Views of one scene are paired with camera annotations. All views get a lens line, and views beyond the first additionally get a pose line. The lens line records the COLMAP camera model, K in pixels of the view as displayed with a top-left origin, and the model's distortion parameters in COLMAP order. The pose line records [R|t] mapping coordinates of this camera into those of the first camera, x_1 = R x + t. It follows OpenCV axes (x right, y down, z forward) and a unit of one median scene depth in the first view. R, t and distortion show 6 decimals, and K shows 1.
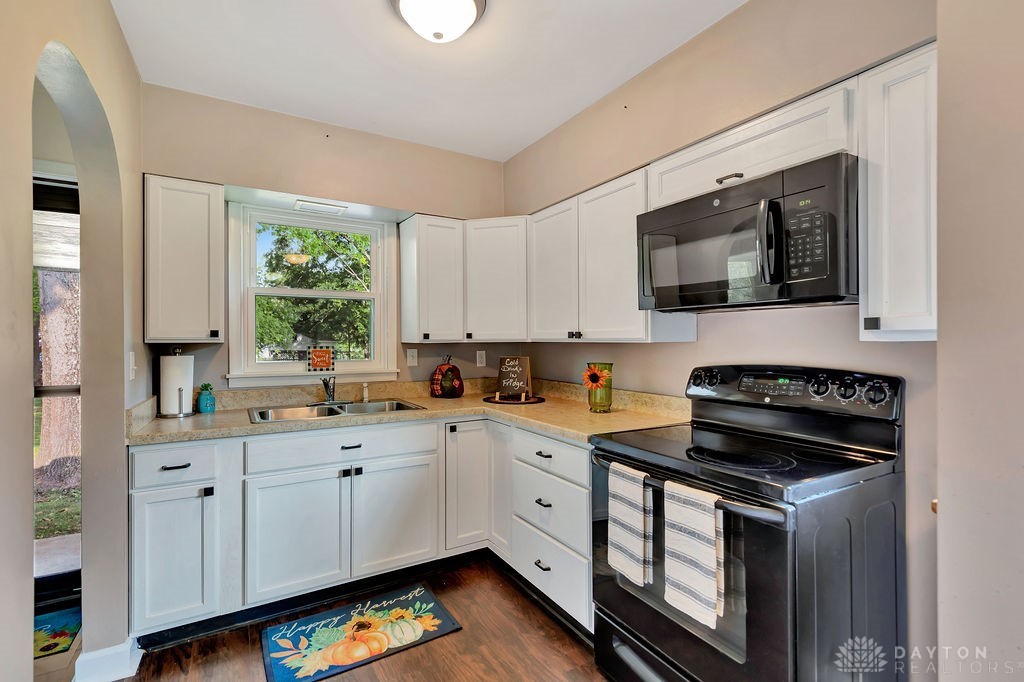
lens RADIAL K [[473.2, 0, 512.0], [0, 473.2, 341.0], [0, 0, 1]] dist [0.012694, -0.000263]
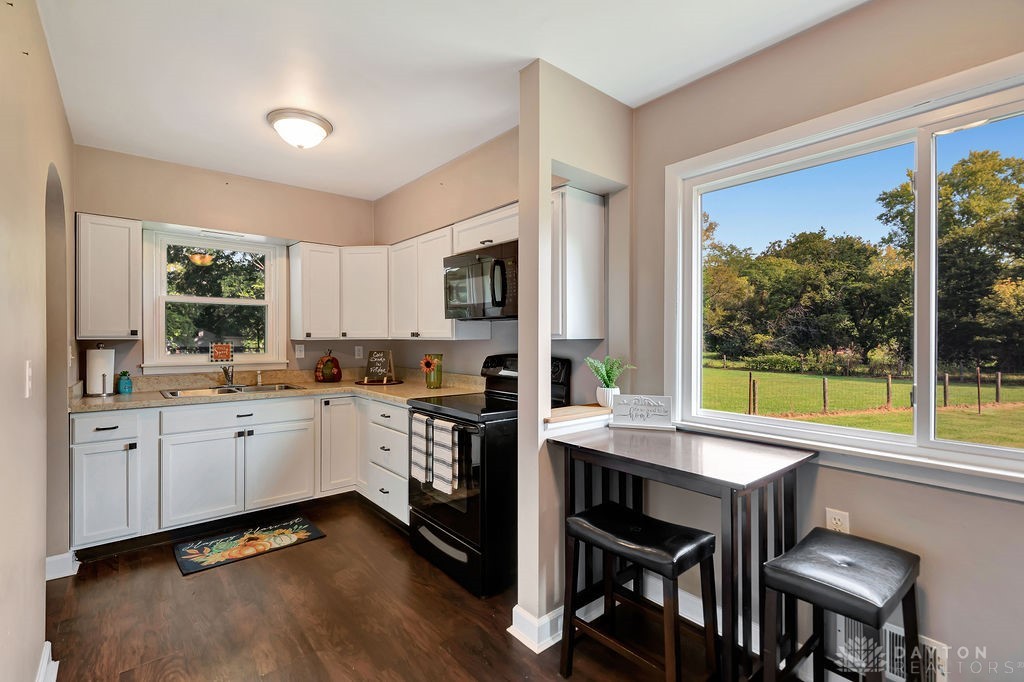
lens RADIAL K [[467.9, 0, 512.3], [0, 467.9, 338.2], [0, 0, 1]] dist [0.008795, -0.000531]
pose [[0.986616, 0.002469, 0.163043, 0.198552], [-0.002727, 0.999995, 0.001361, -0.004411], [-0.163039, -0.001787, 0.986618, -0.456189]]
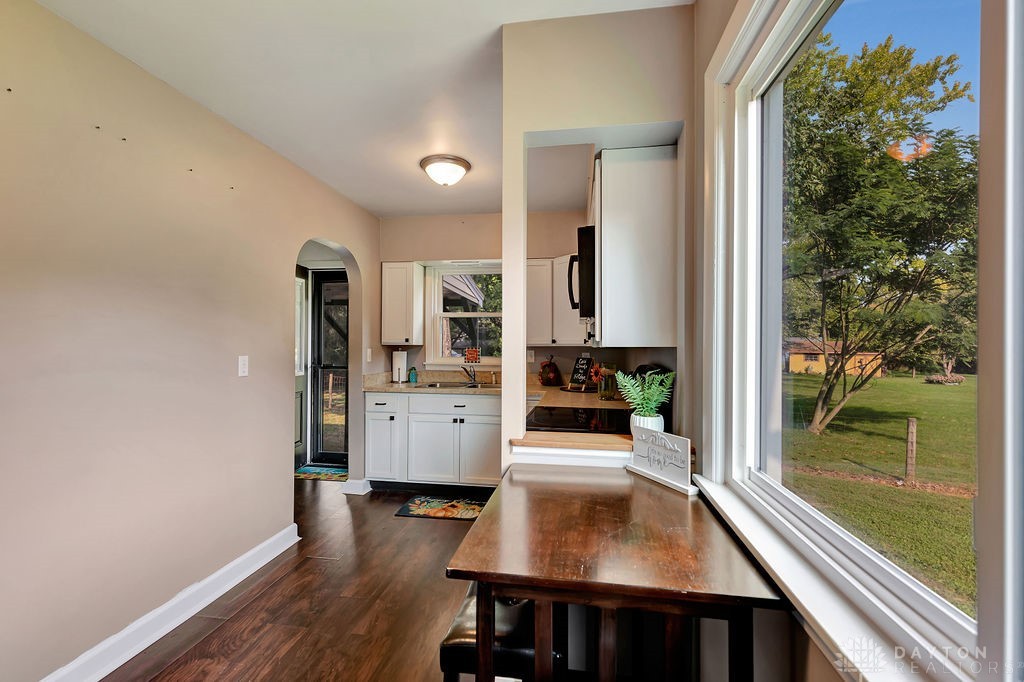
lens RADIAL K [[467.4, 0, 490.0], [0, 467.4, 339.7], [0, 0, 1]] dist [0.016306, 0.000052]
pose [[0.756362, 0.000870, -0.654152, 0.829120], [-0.006683, 0.999957, -0.006397, -0.007003], [0.654119, 0.009210, 0.756336, -0.204148]]
